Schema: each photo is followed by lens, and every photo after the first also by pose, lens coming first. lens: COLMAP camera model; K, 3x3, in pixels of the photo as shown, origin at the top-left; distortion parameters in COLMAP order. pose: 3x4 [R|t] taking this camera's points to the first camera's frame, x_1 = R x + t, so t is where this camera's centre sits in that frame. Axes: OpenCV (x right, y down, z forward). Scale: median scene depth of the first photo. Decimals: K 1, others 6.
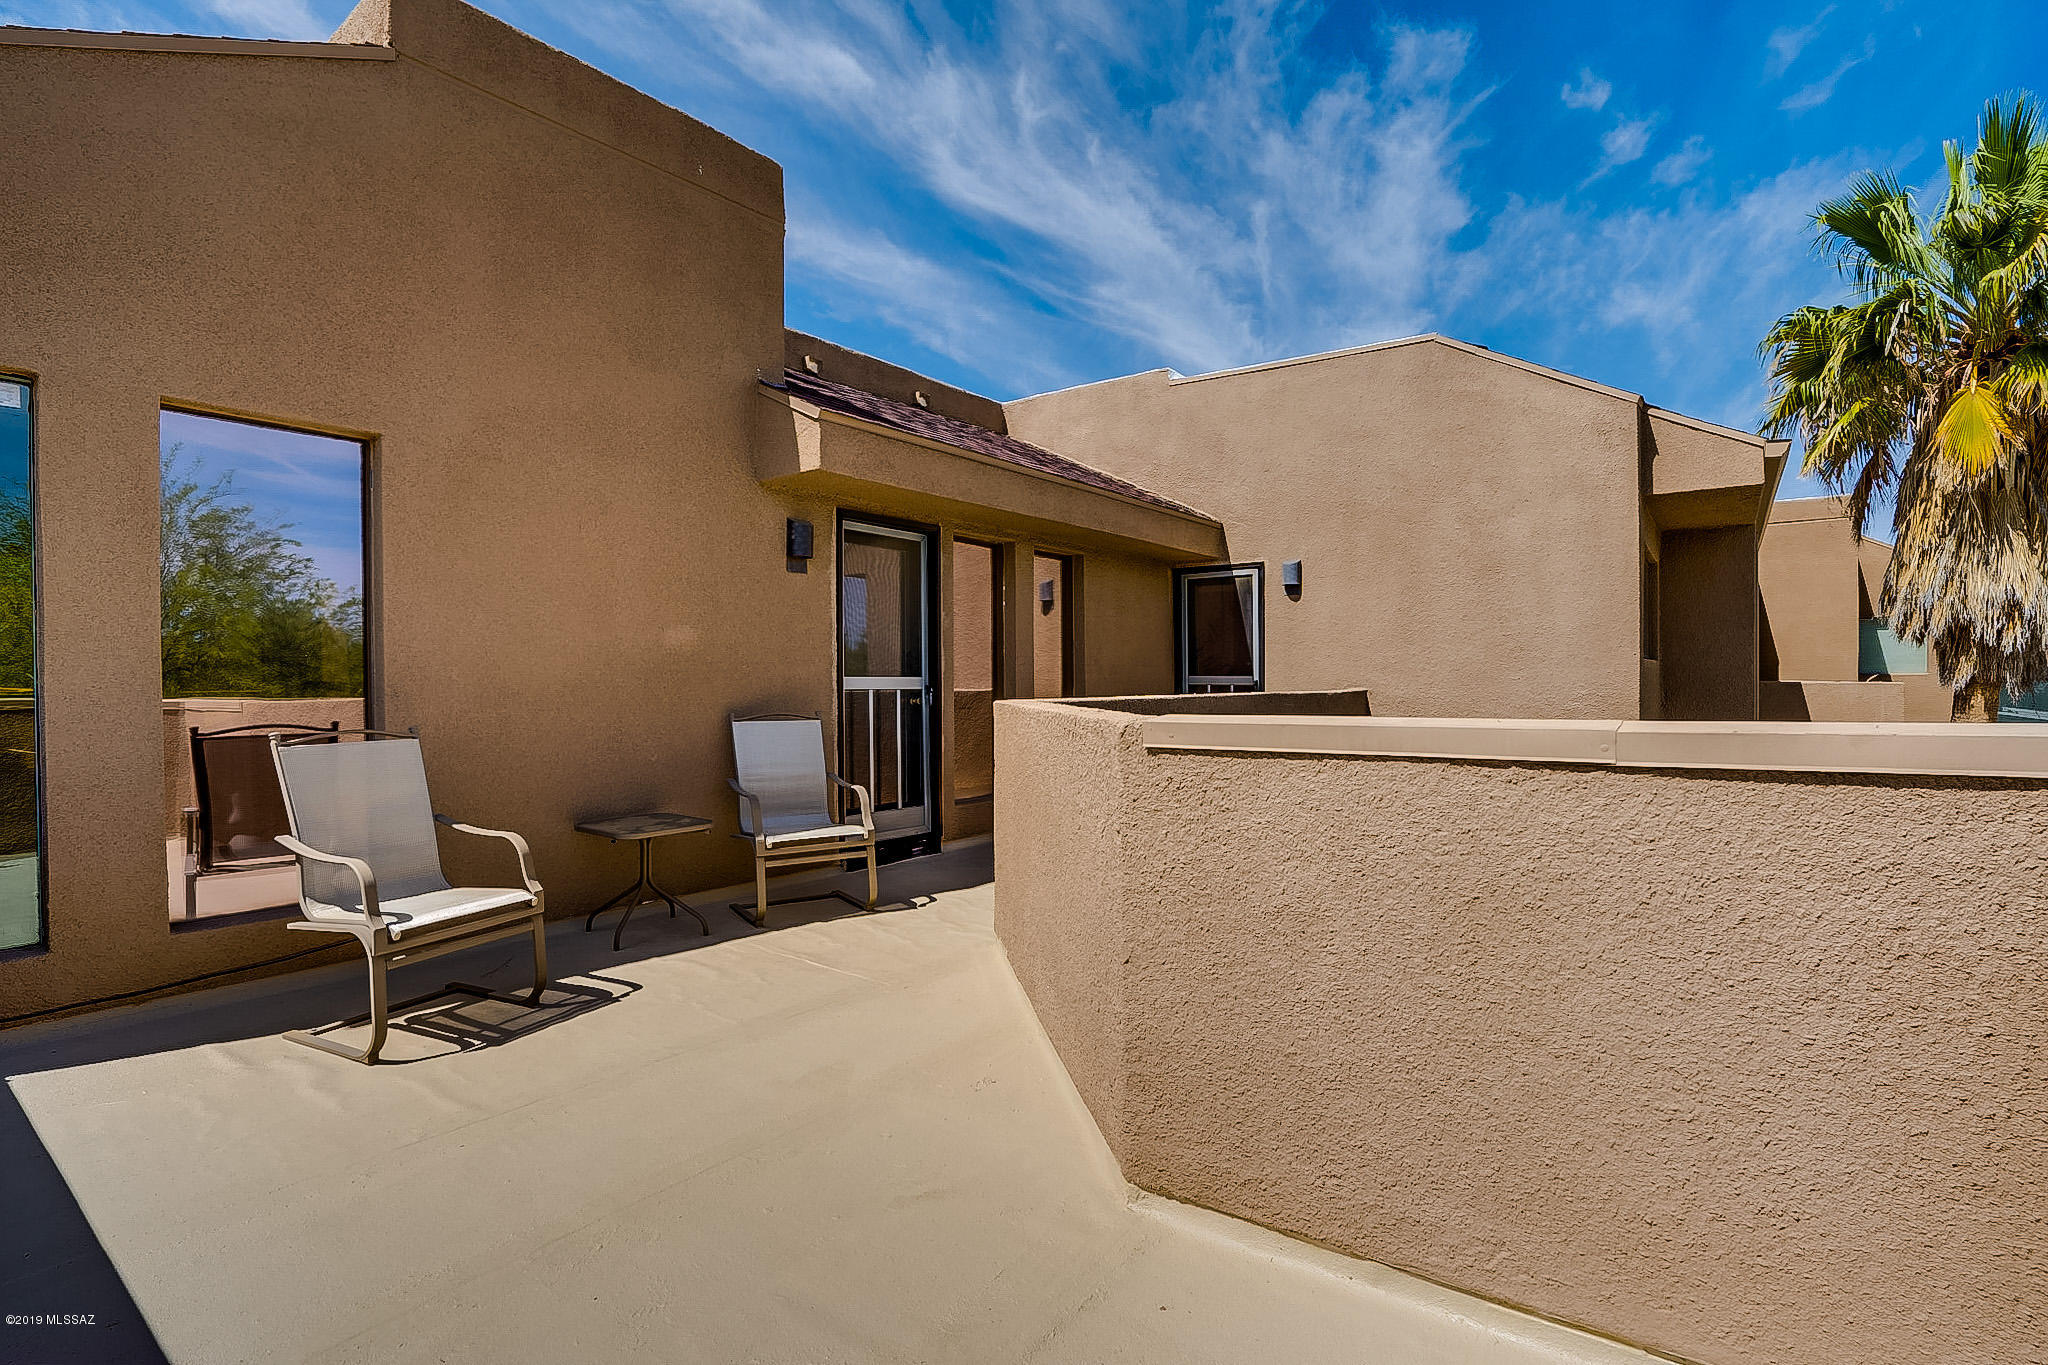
lens RADIAL K [[984.2, 0, 1044.6], [0, 984.2, 692.3], [0, 0, 1]] dist [-0.033045, 0.020680]
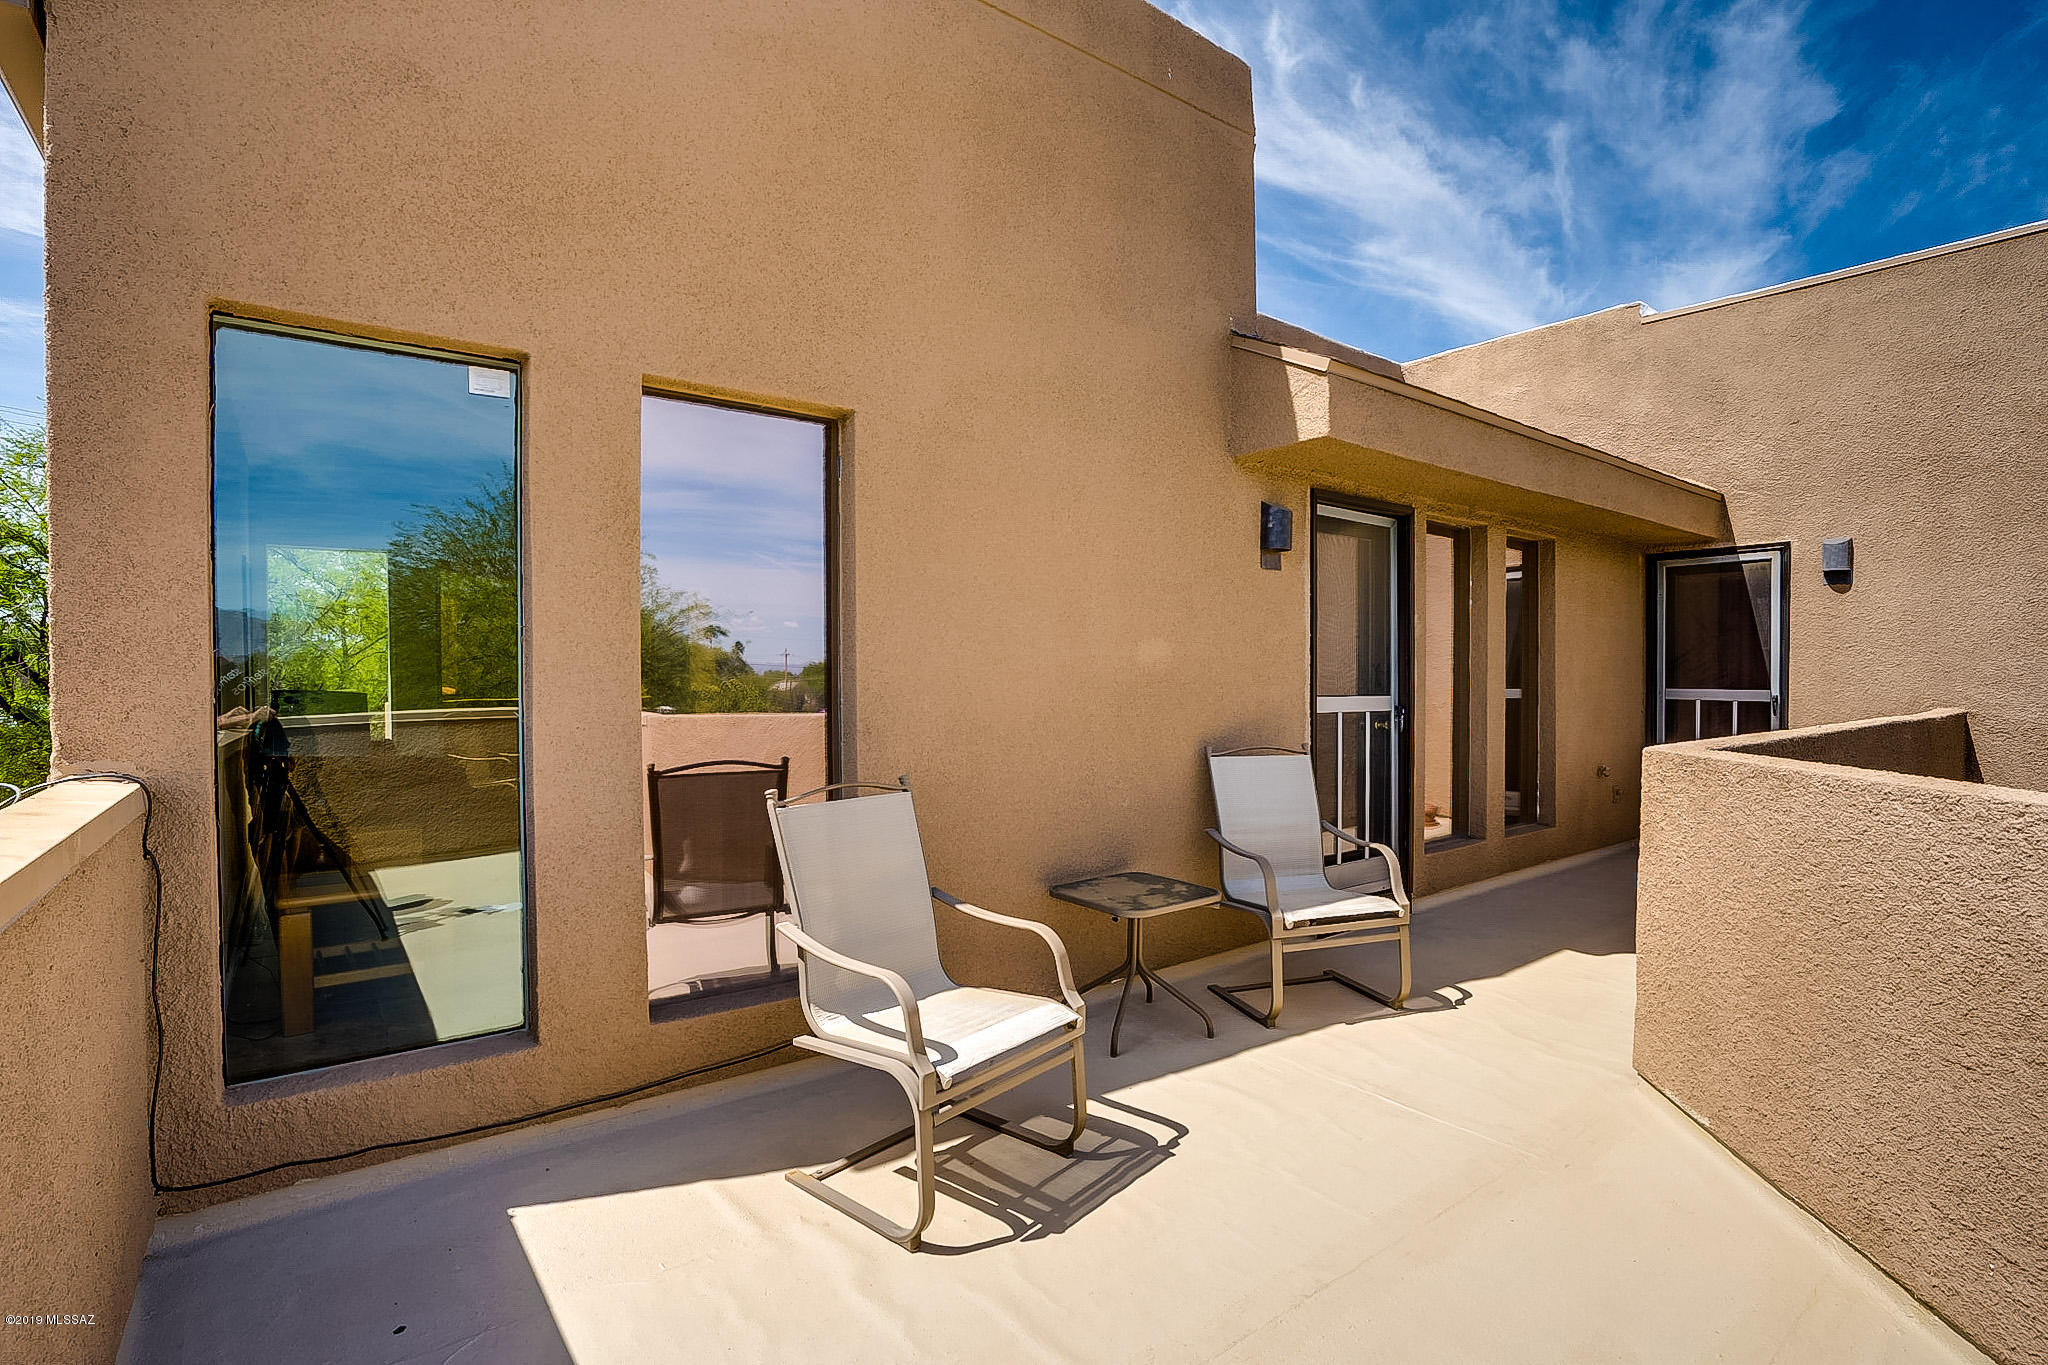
lens RADIAL K [[984.2, 0, 1044.6], [0, 984.2, 692.3], [0, 0, 1]] dist [-0.033045, 0.020680]
pose [[0.969386, 0.006233, -0.245463, -0.261971], [-0.004532, 0.999962, 0.007495, -0.029646], [0.245501, -0.006153, 0.969377, 0.194705]]
